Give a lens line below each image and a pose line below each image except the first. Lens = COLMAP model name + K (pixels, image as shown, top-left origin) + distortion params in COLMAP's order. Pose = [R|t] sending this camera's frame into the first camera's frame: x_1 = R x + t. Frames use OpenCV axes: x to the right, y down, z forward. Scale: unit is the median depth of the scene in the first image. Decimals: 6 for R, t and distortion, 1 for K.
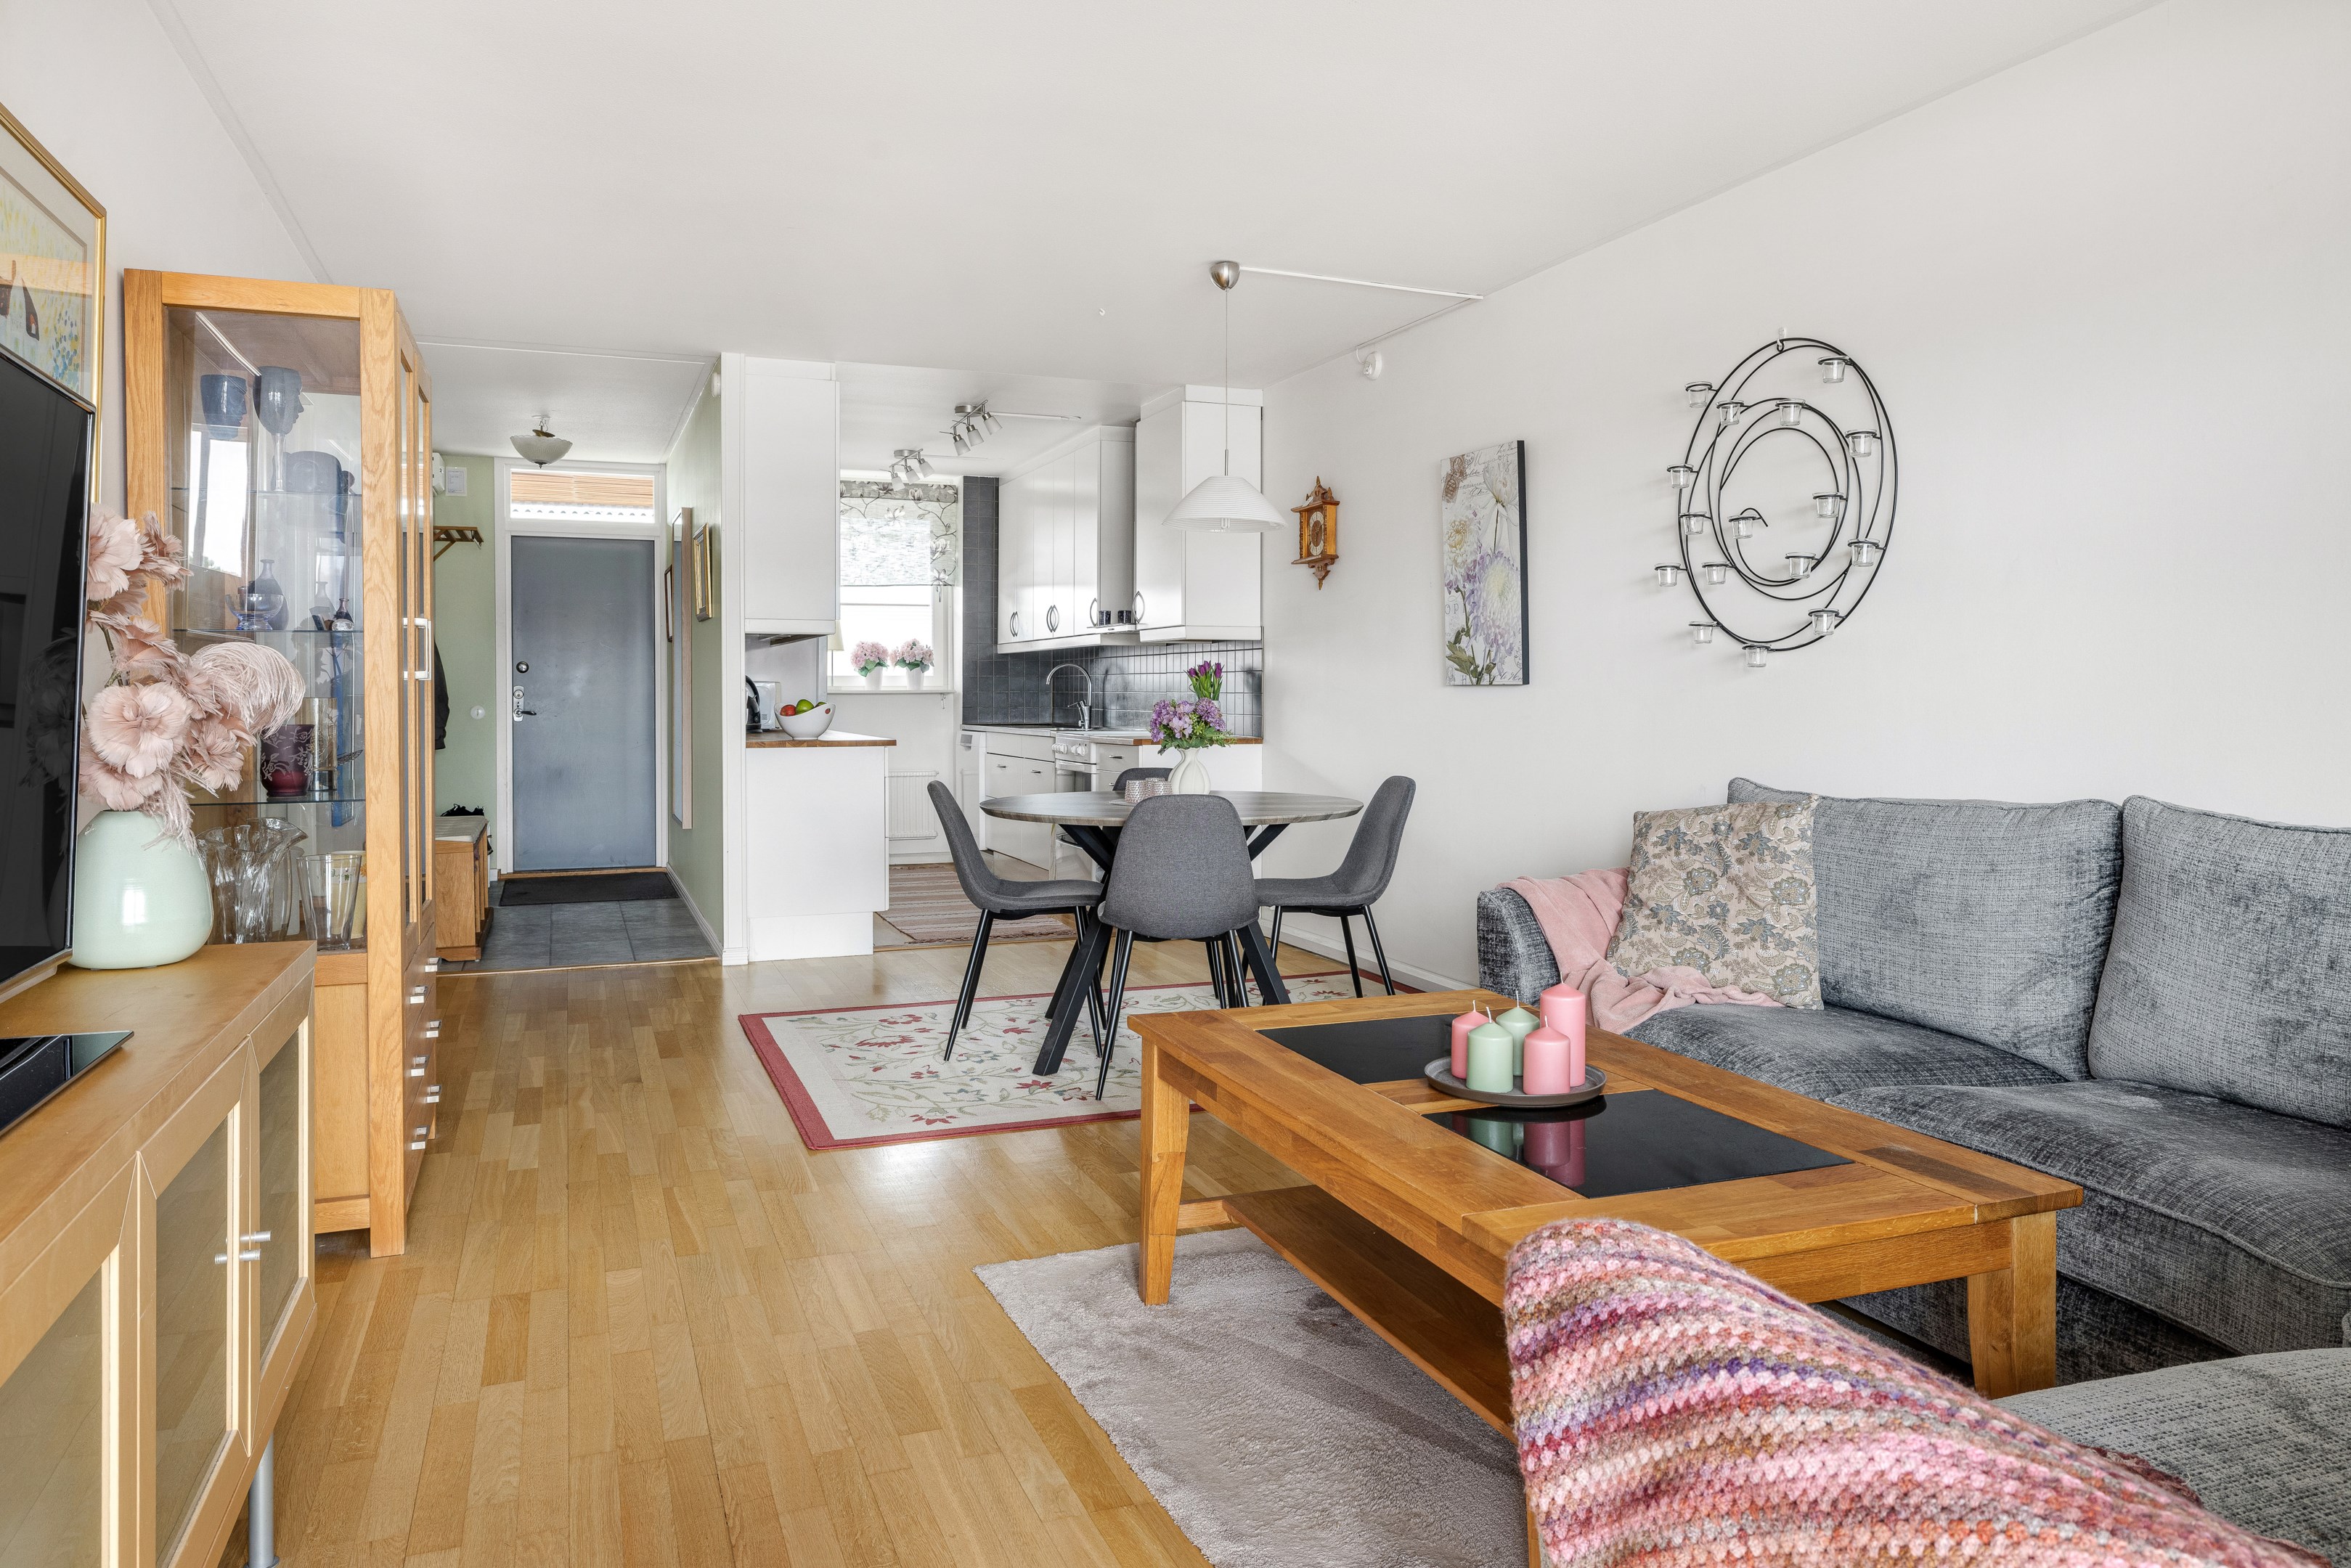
lens RADIAL K [[1619.6, 0, 1178.3], [0, 1619.6, 715.9], [0, 0, 1]] dist [-0.011808, 0.005416]
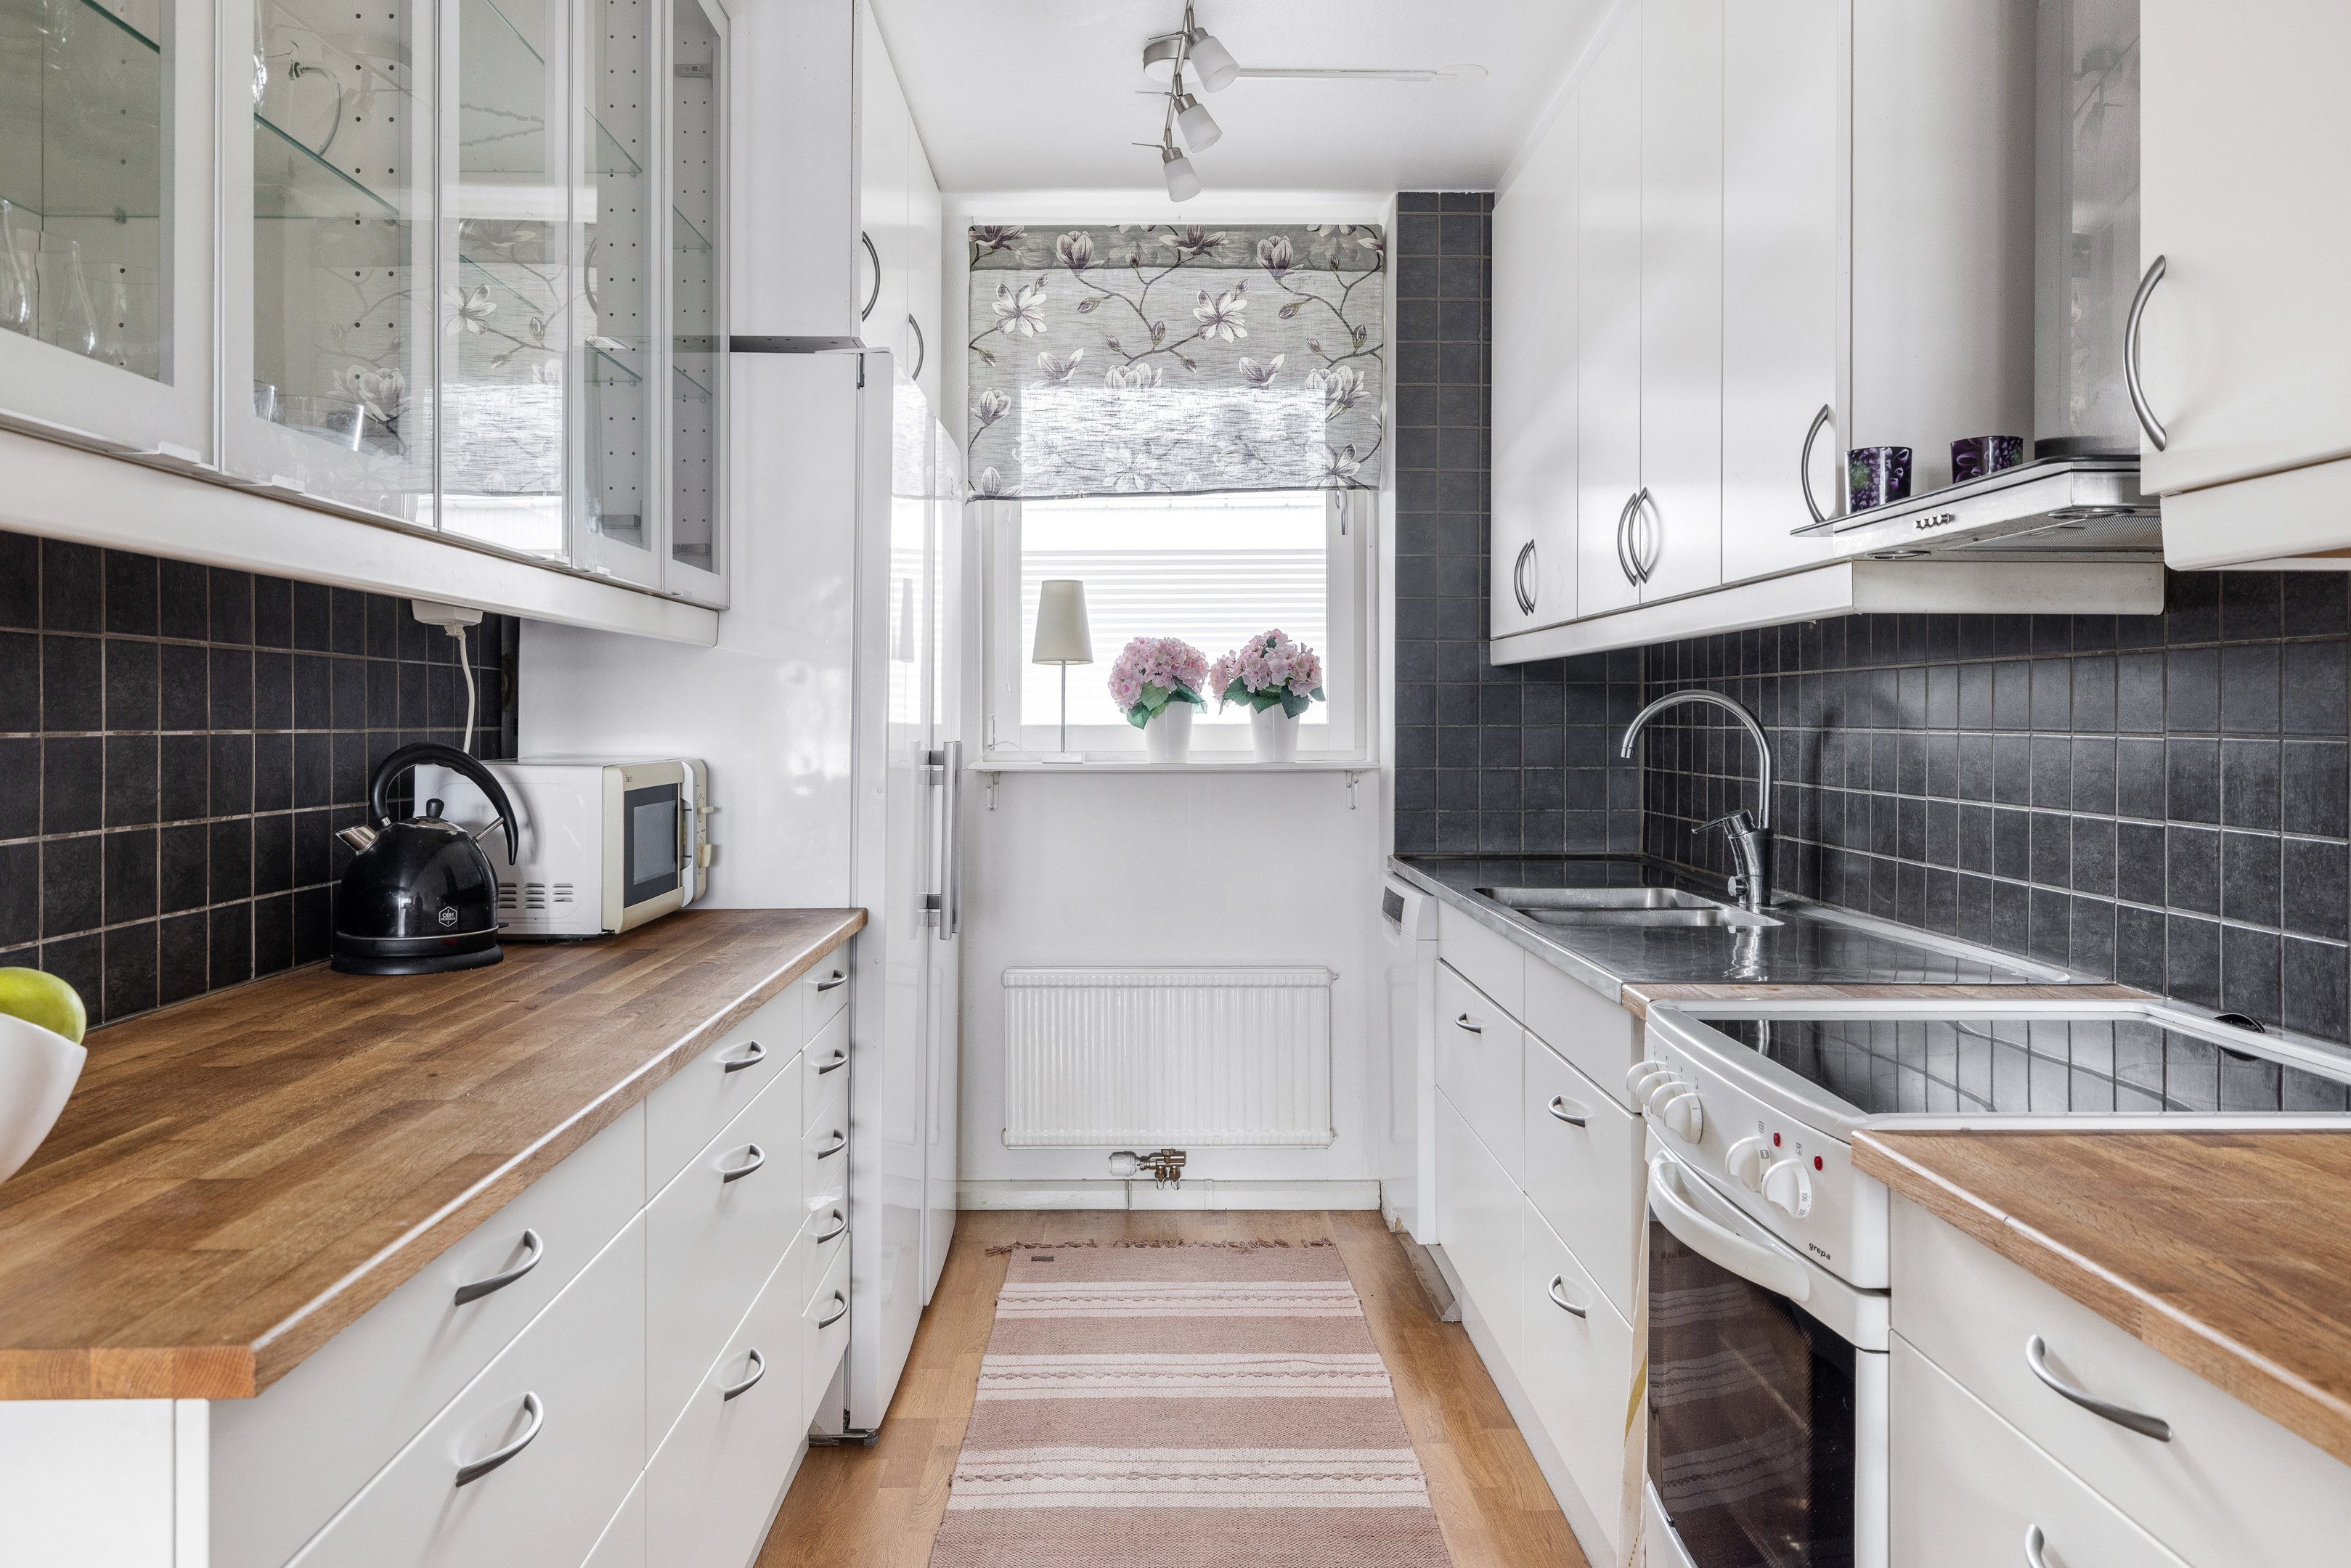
lens RADIAL K [[1784.4, 0, 1169.9], [0, 1784.4, 703.7], [0, 0, 1]] dist [-0.014228, 0.001374]
pose [[0.941734, -0.002658, -0.336347, -0.050527], [-0.005604, 0.999706, -0.023591, -0.023069], [0.336311, 0.024101, 0.941443, 0.689696]]
